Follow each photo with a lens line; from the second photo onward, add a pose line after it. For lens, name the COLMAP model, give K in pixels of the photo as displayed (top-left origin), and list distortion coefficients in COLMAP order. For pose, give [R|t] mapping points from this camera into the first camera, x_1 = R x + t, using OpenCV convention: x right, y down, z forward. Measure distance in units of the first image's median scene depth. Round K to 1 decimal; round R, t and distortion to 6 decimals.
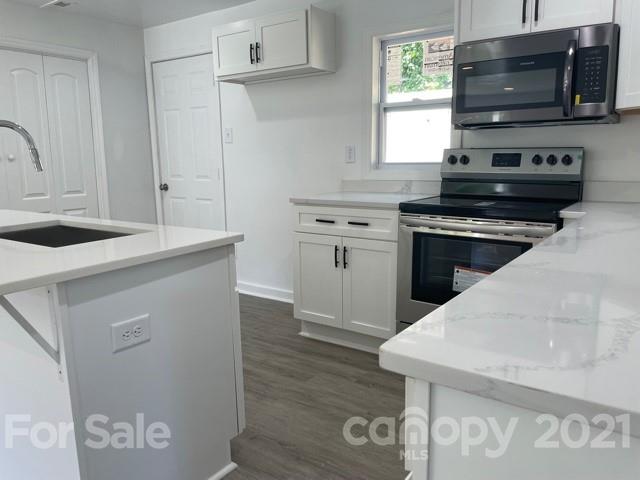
lens RADIAL K [[487.3, 0, 320.5], [0, 487.3, 229.4], [0, 0, 1]] dist [0.097560, -0.167571]
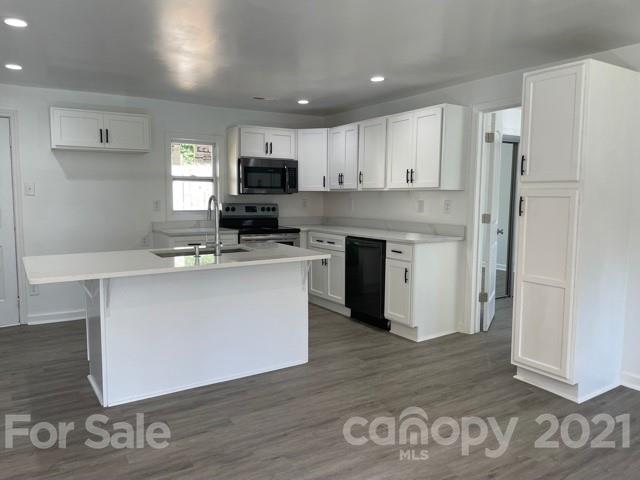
lens RADIAL K [[487.3, 0, 320.5], [0, 487.3, 229.4], [0, 0, 1]] dist [0.097560, -0.167571]
pose [[0.383960, -0.053558, 0.921795, -1.216749], [0.121656, 0.992548, 0.006995, -0.023769], [-0.915300, 0.109456, 0.387614, -0.093237]]
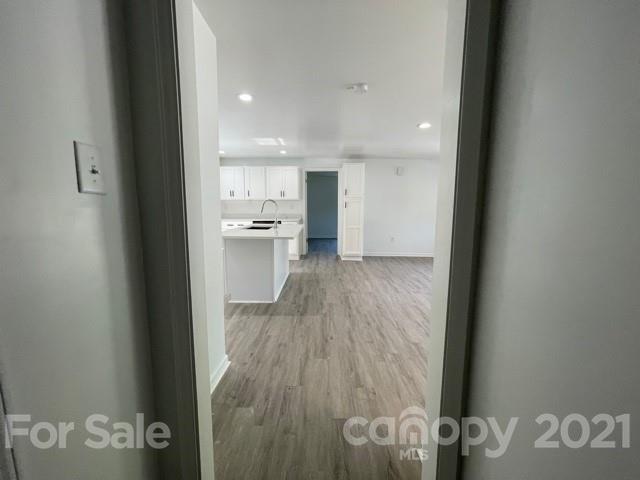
lens RADIAL K [[256.9, 0, 315.5], [0, 256.9, 240.2], [0, 0, 1]] dist [0.000129, -0.000283]
pose [[-0.558612, -0.089343, 0.824603, -1.397880], [0.125838, 0.973544, 0.190726, -0.129572], [-0.819828, 0.210308, -0.532591, 0.989905]]
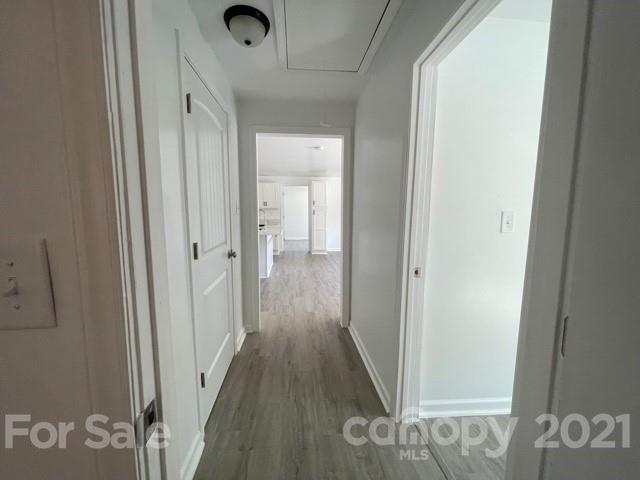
lens RADIAL K [[256.9, 0, 315.5], [0, 256.9, 240.2], [0, 0, 1]] dist [0.000129, -0.000283]
pose [[-0.647107, -0.062126, 0.759863, -1.808013], [0.121224, 0.975610, 0.183001, -0.179400], [-0.752700, 0.210535, -0.623793, 1.309303]]
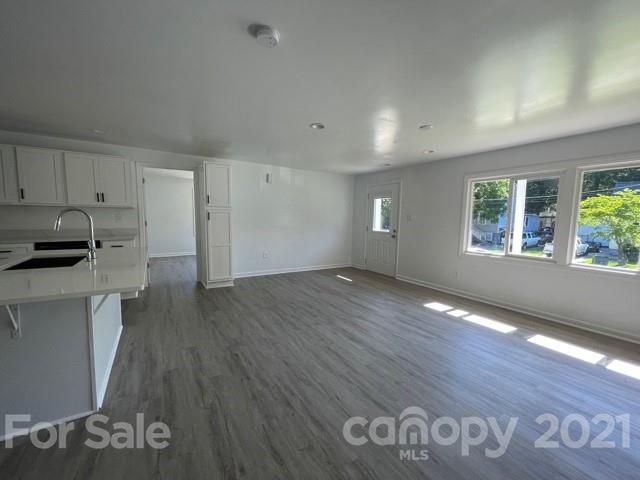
lens RADIAL K [[256.9, 0, 315.5], [0, 256.9, 240.2], [0, 0, 1]] dist [0.000129, -0.000283]
pose [[-0.921295, -0.031961, 0.387548, -1.106291], [0.057162, 0.974659, 0.216268, -0.139463], [-0.384639, 0.221400, -0.896122, 0.861509]]
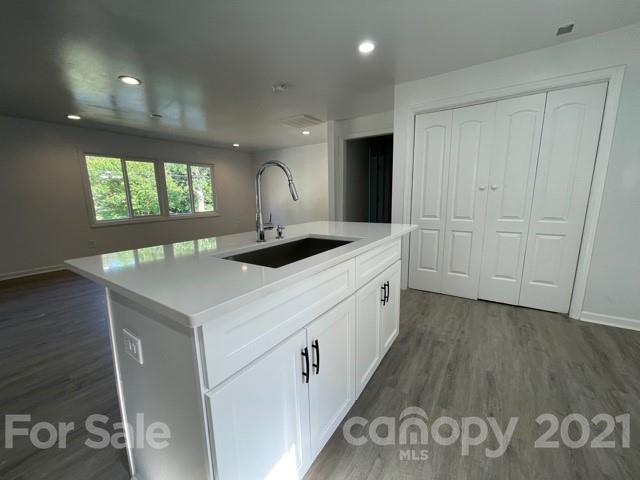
lens RADIAL K [[256.9, 0, 315.5], [0, 256.9, 240.2], [0, 0, 1]] dist [0.000129, -0.000283]
pose [[0.018617, 0.191489, -0.981318, 0.057693], [-0.129381, 0.973697, 0.187548, -0.083170], [0.991420, 0.123472, 0.042903, 0.579846]]
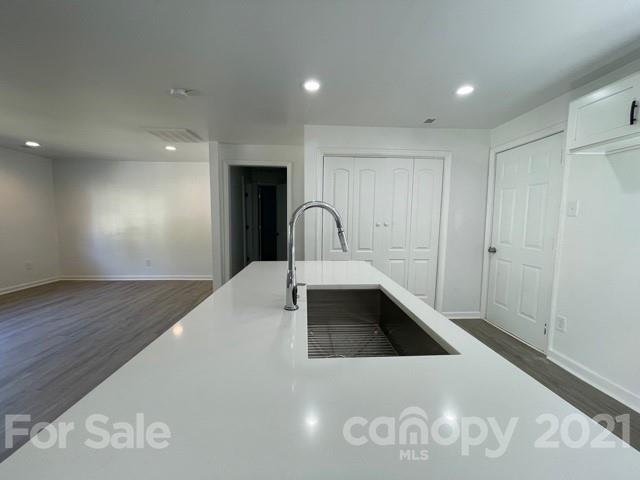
lens RADIAL K [[256.9, 0, 315.5], [0, 256.9, 240.2], [0, 0, 1]] dist [0.000129, -0.000283]
pose [[0.603311, 0.090751, -0.792326, -0.105225], [-0.139861, 0.990147, 0.006913, -0.073602], [0.785146, 0.106645, 0.610059, 0.344996]]
